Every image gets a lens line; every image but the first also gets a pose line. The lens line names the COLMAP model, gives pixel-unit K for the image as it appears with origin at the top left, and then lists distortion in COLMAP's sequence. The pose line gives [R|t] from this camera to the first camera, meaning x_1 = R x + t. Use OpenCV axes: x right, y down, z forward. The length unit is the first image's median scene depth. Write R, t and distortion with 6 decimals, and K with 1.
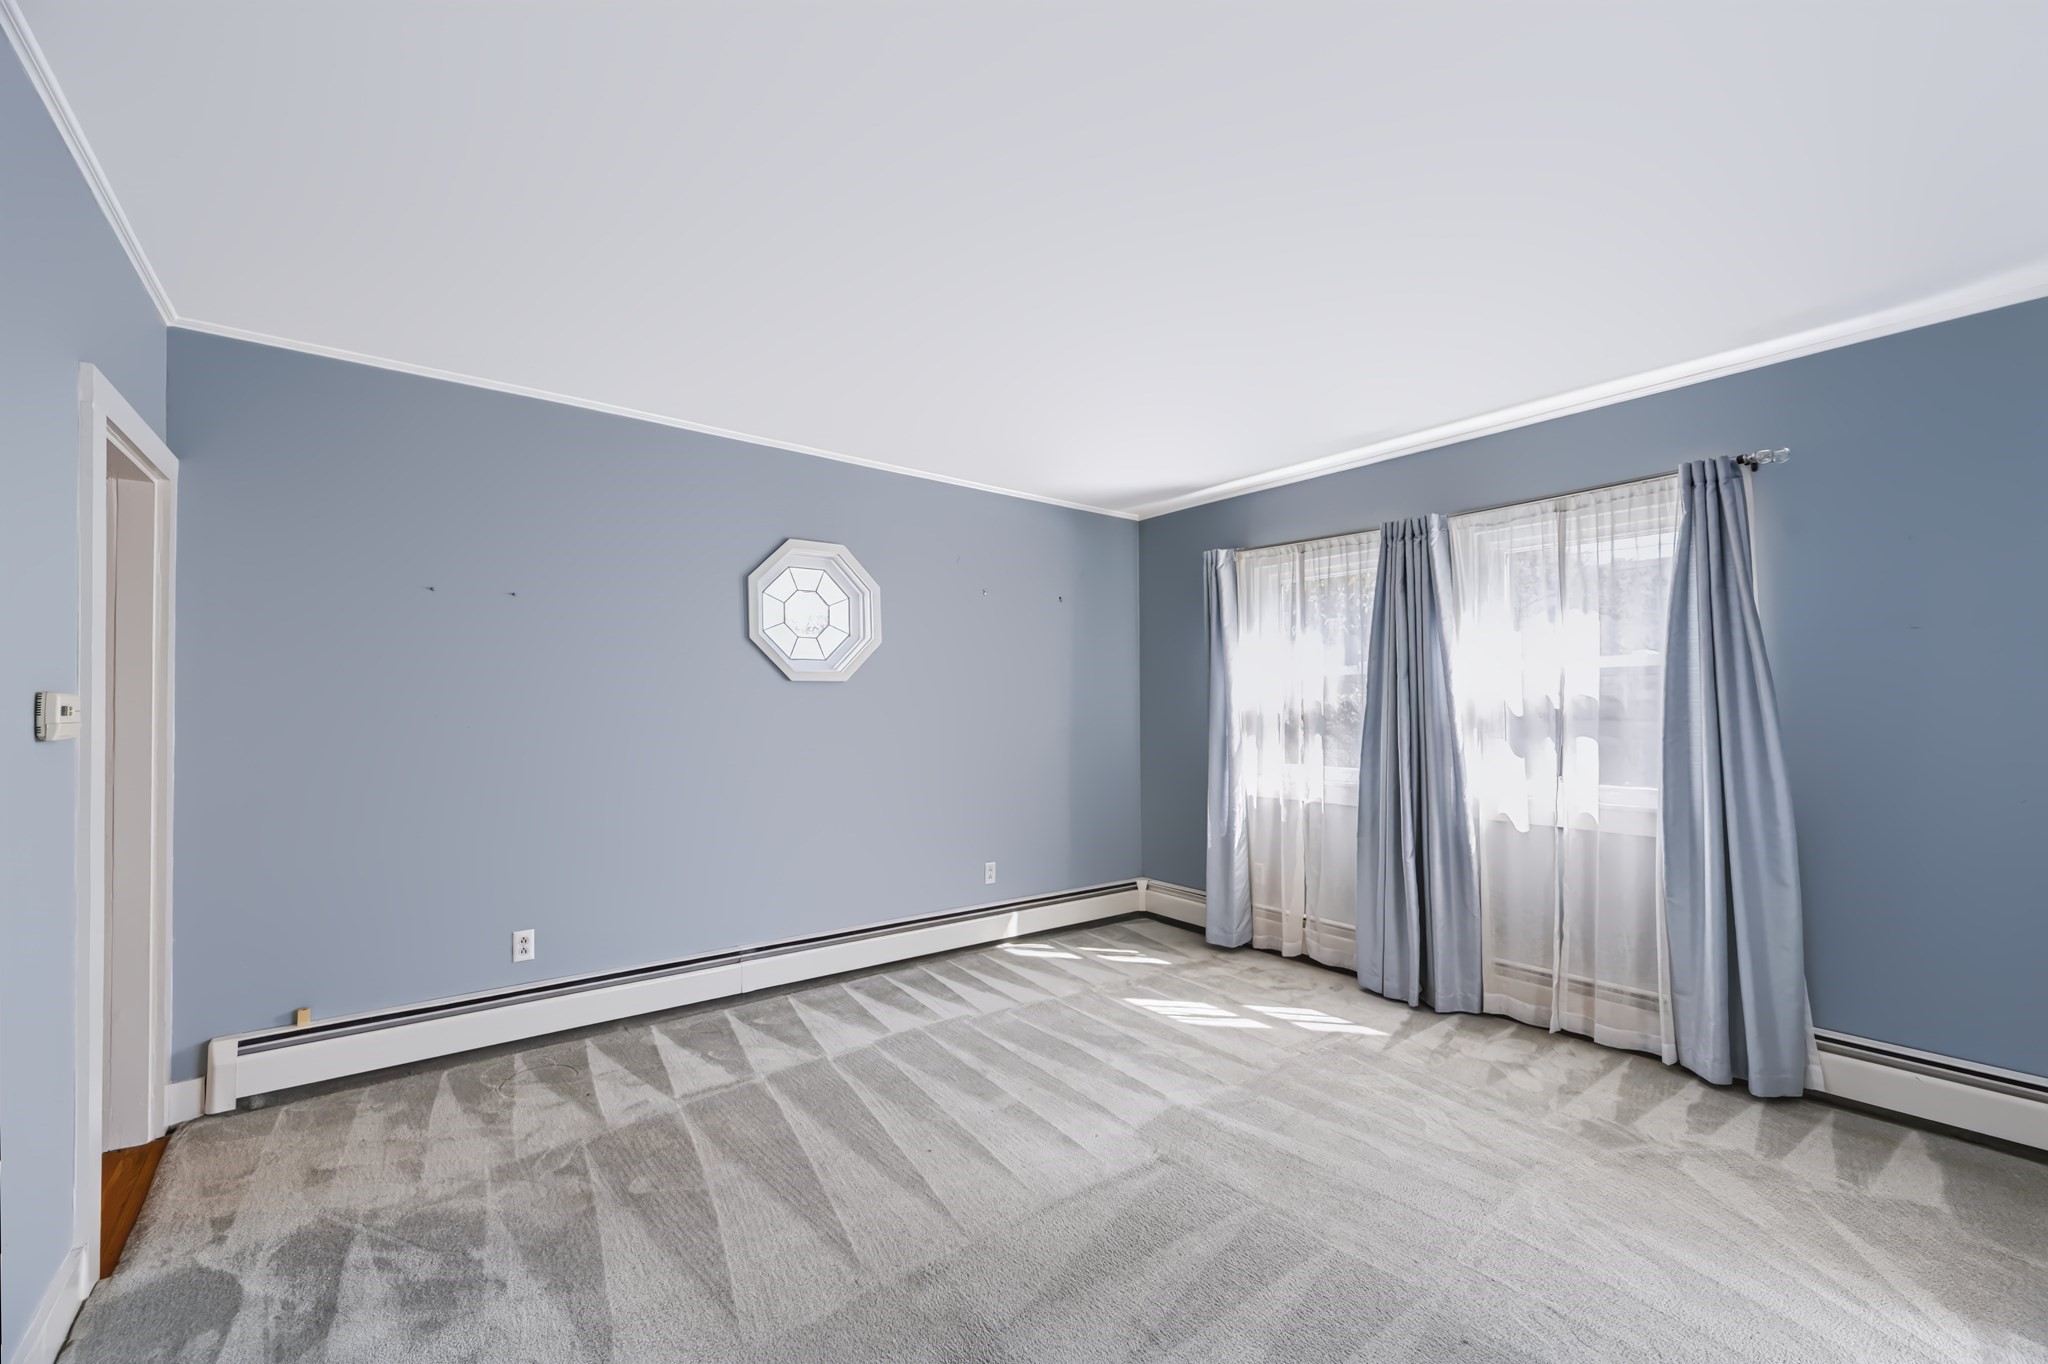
lens RADIAL K [[820.6, 0, 1020.6], [0, 820.6, 684.2], [0, 0, 1]] dist [-0.002929, 0.000083]
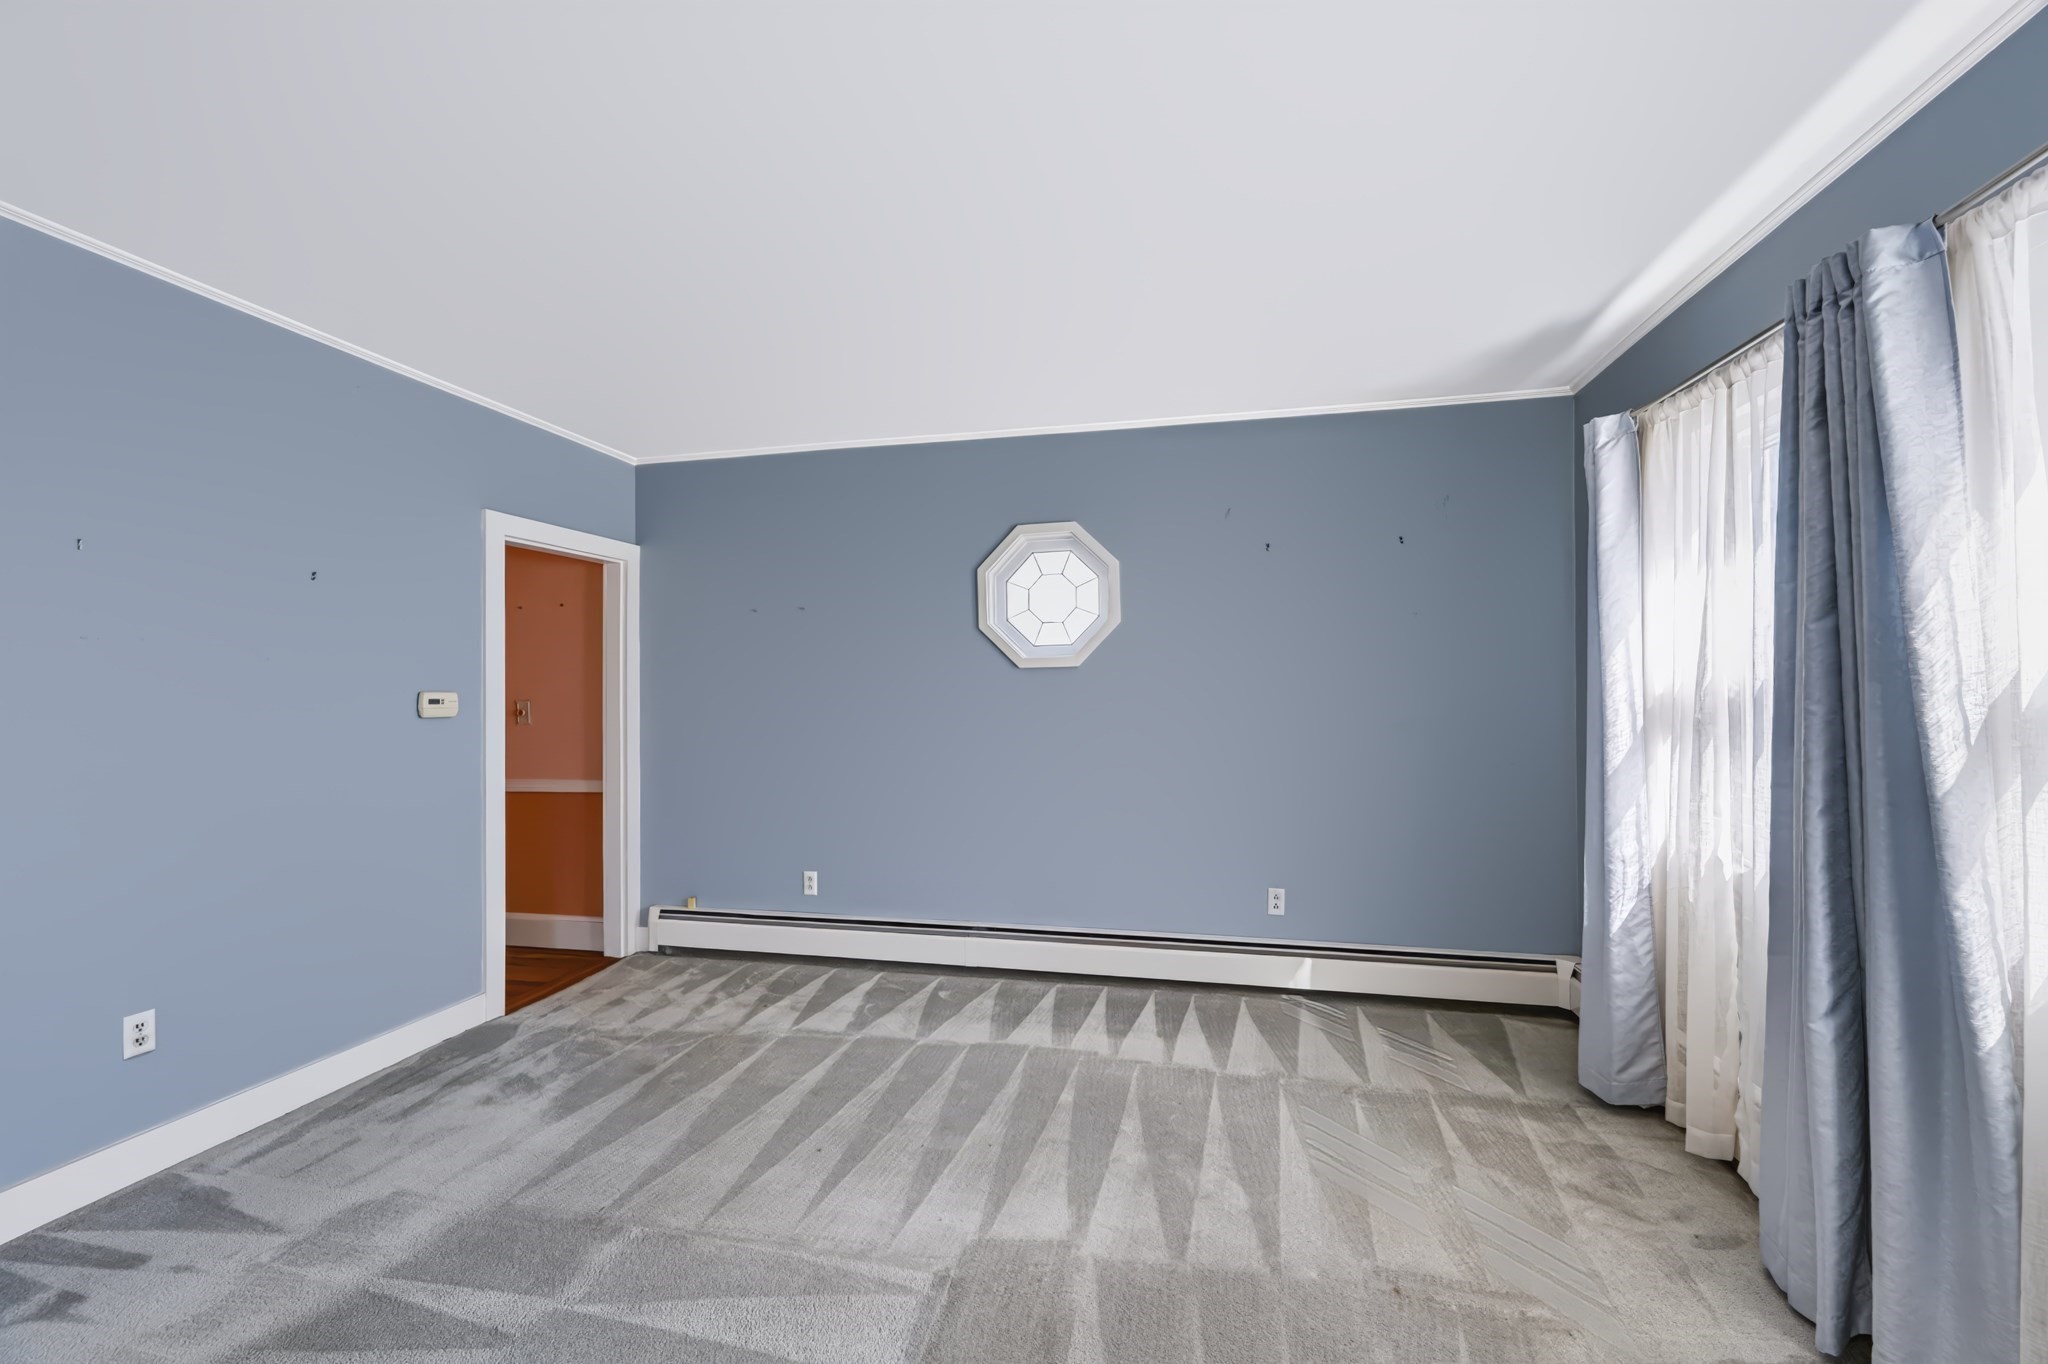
lens RADIAL K [[860.8, 0, 1007.2], [0, 860.8, 688.9], [0, 0, 1]] dist [-0.001136, -0.000490]
pose [[0.637744, -0.001303, -0.770247, 0.576179], [0.033581, 0.999095, 0.026114, -0.008862], [0.769516, -0.042520, 0.637210, 0.360721]]
